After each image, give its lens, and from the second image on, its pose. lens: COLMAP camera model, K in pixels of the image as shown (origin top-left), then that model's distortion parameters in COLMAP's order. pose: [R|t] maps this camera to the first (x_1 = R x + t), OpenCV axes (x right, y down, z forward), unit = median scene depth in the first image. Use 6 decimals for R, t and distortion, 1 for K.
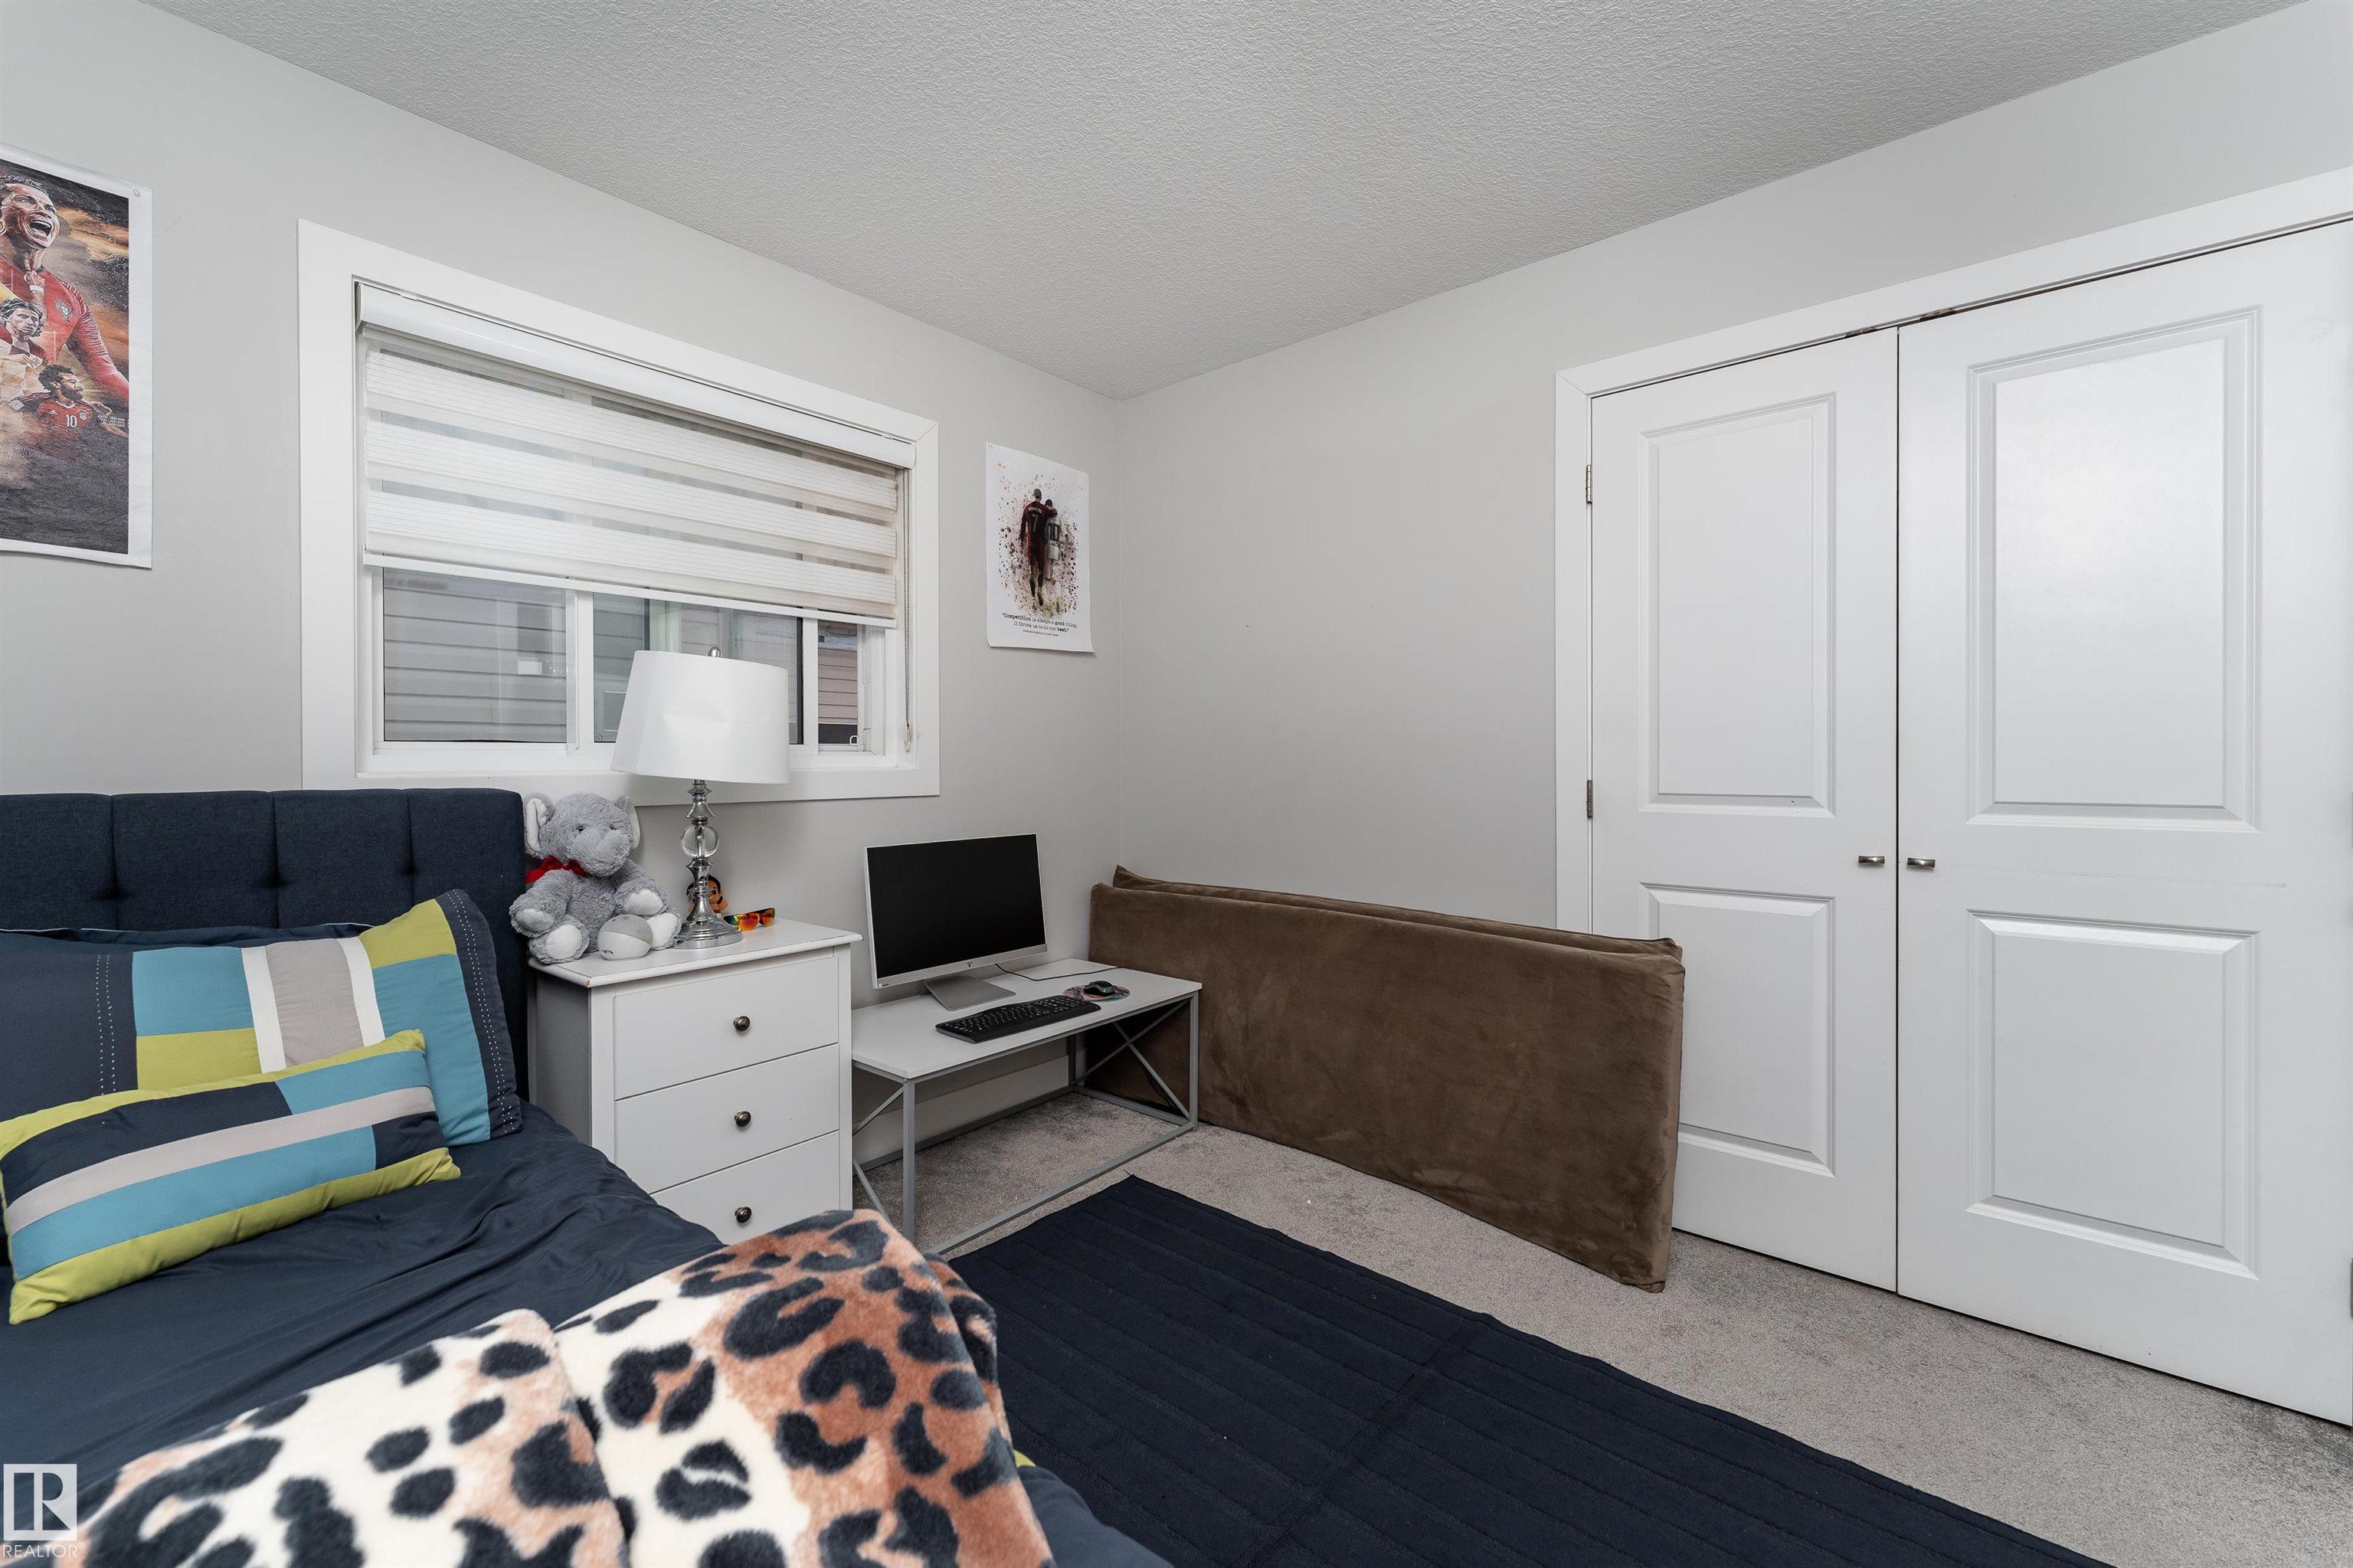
lens RADIAL K [[937.0, 0, 1155.5], [0, 937.0, 768.5], [0, 0, 1]] dist [0.003698, -0.000264]
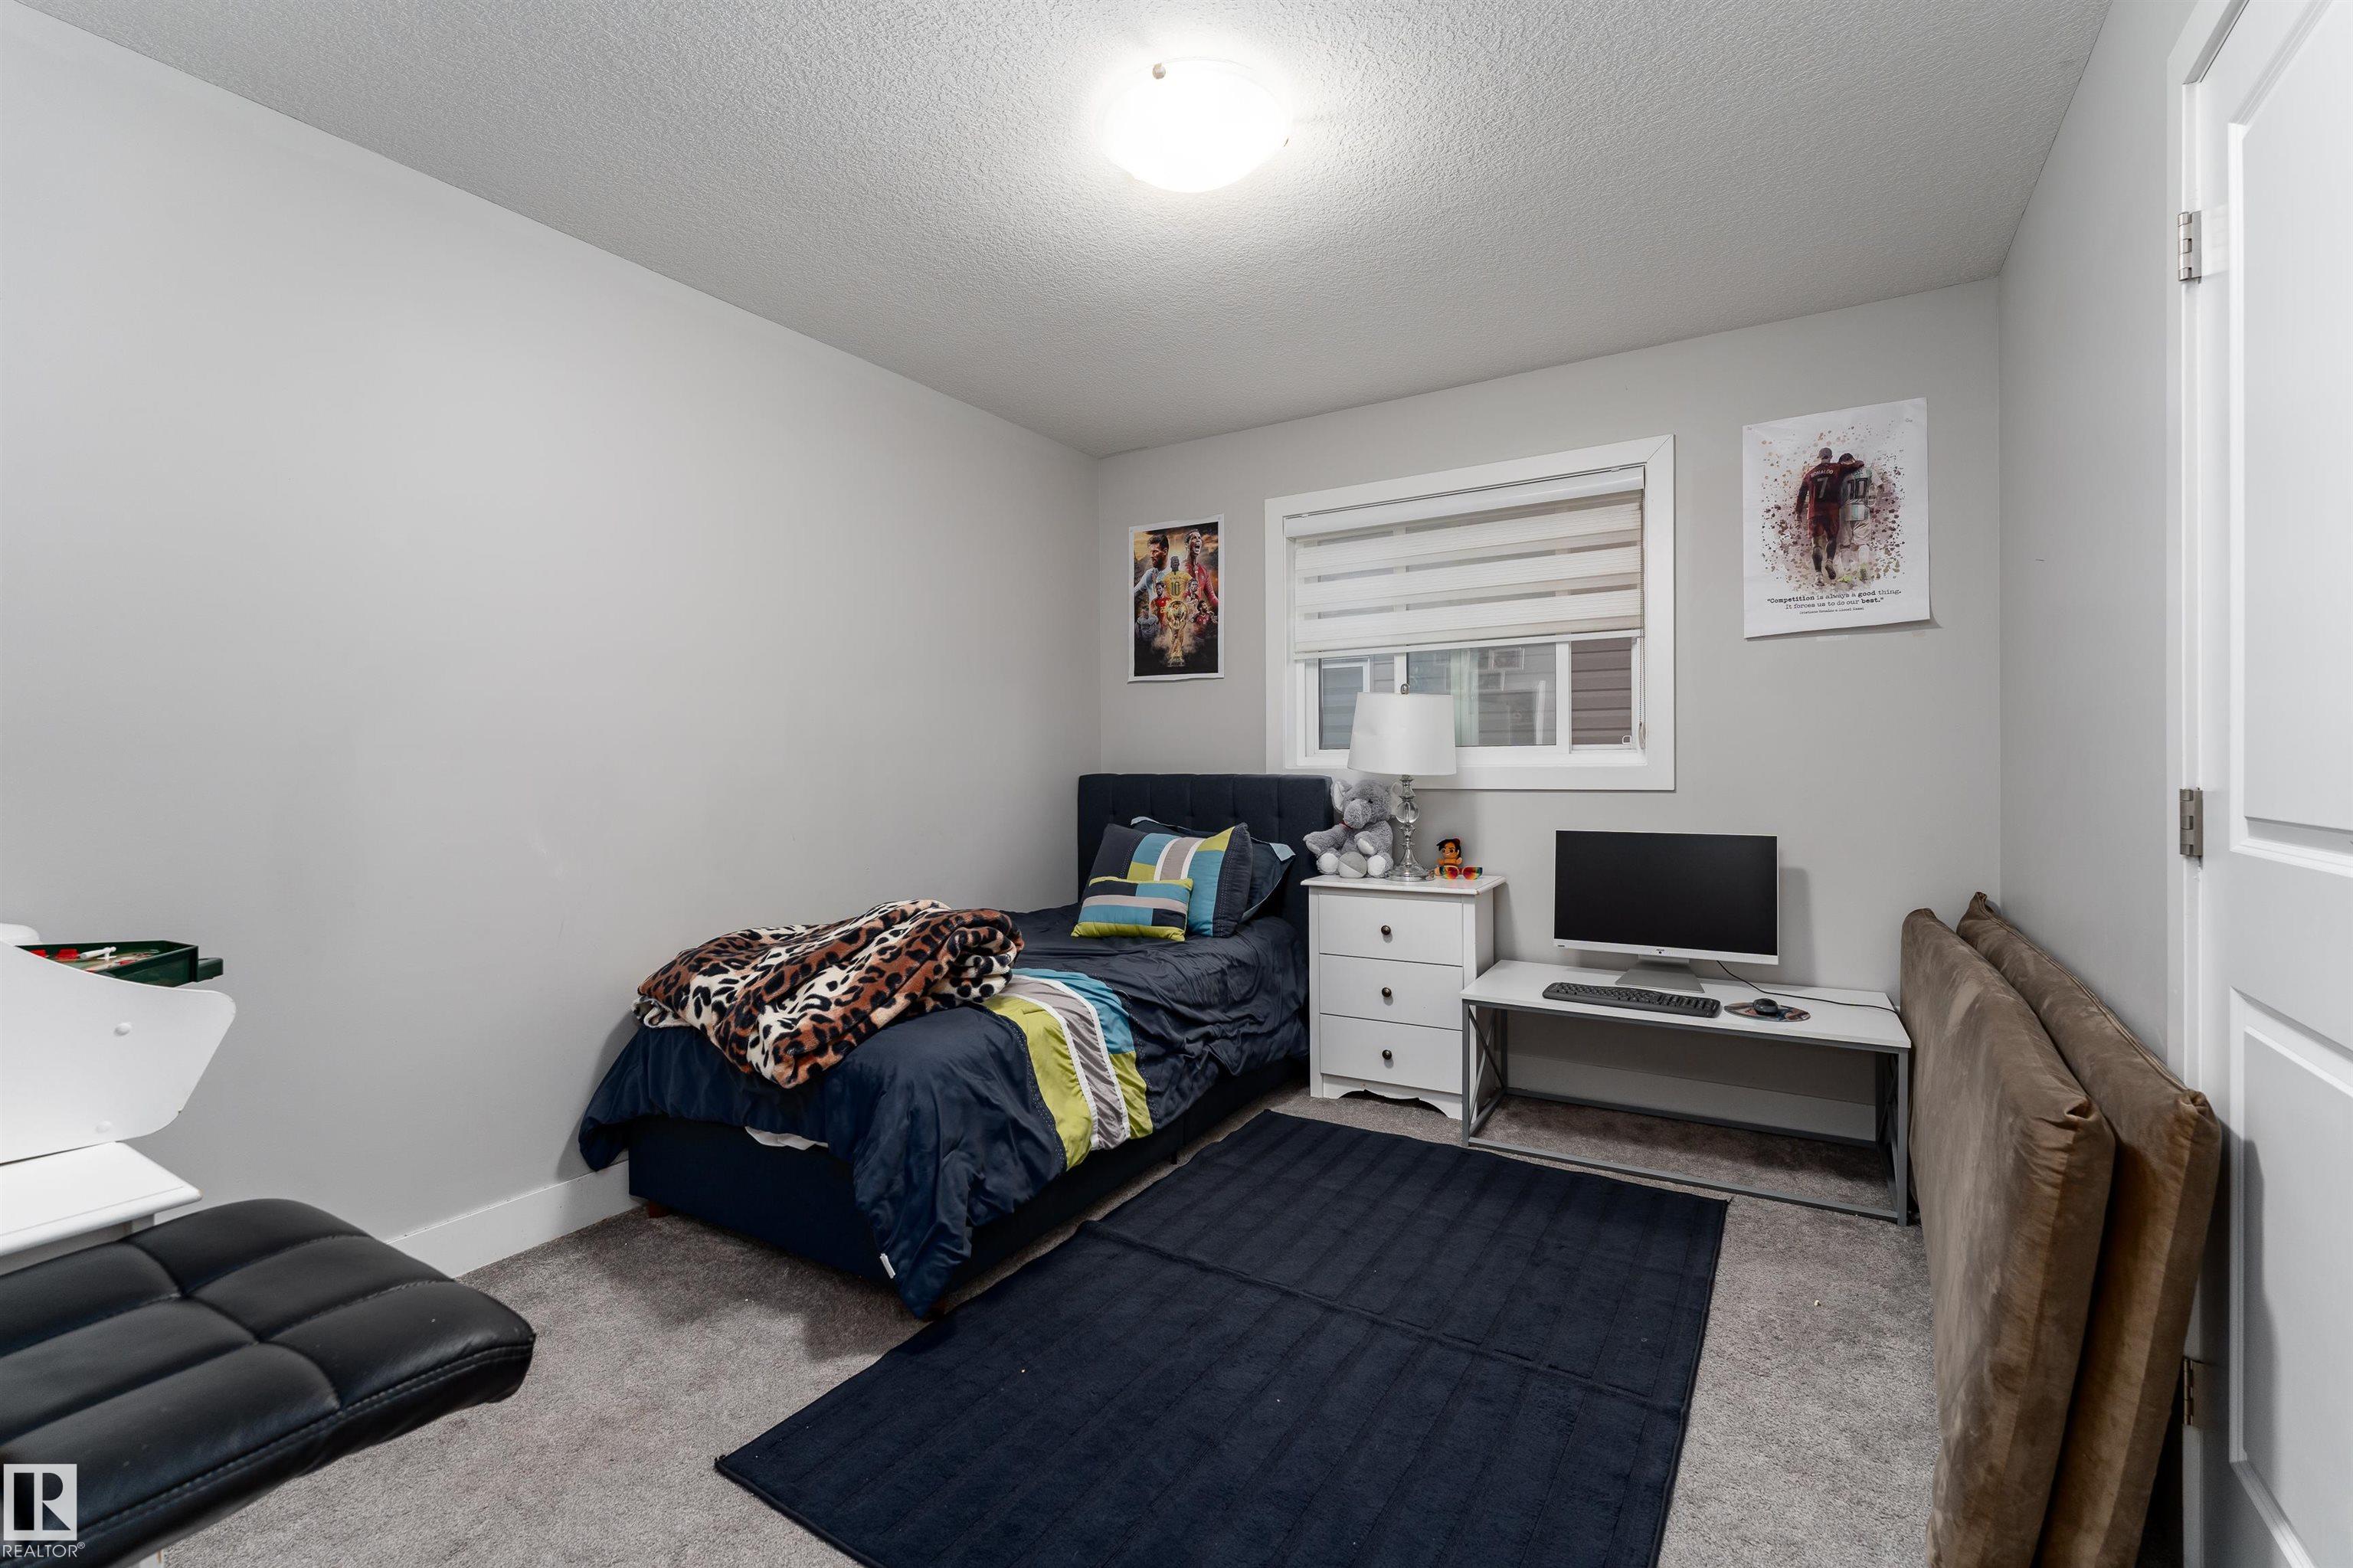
lens RADIAL K [[1023.0, 0, 1161.9], [0, 1023.0, 772.8], [0, 0, 1]] dist [-0.000805, 0.000249]
pose [[0.166503, 0.011061, -0.985979, 0.812934], [0.000070, 0.999937, 0.011229, -0.004342], [0.986041, -0.001939, 0.166491, 0.251929]]
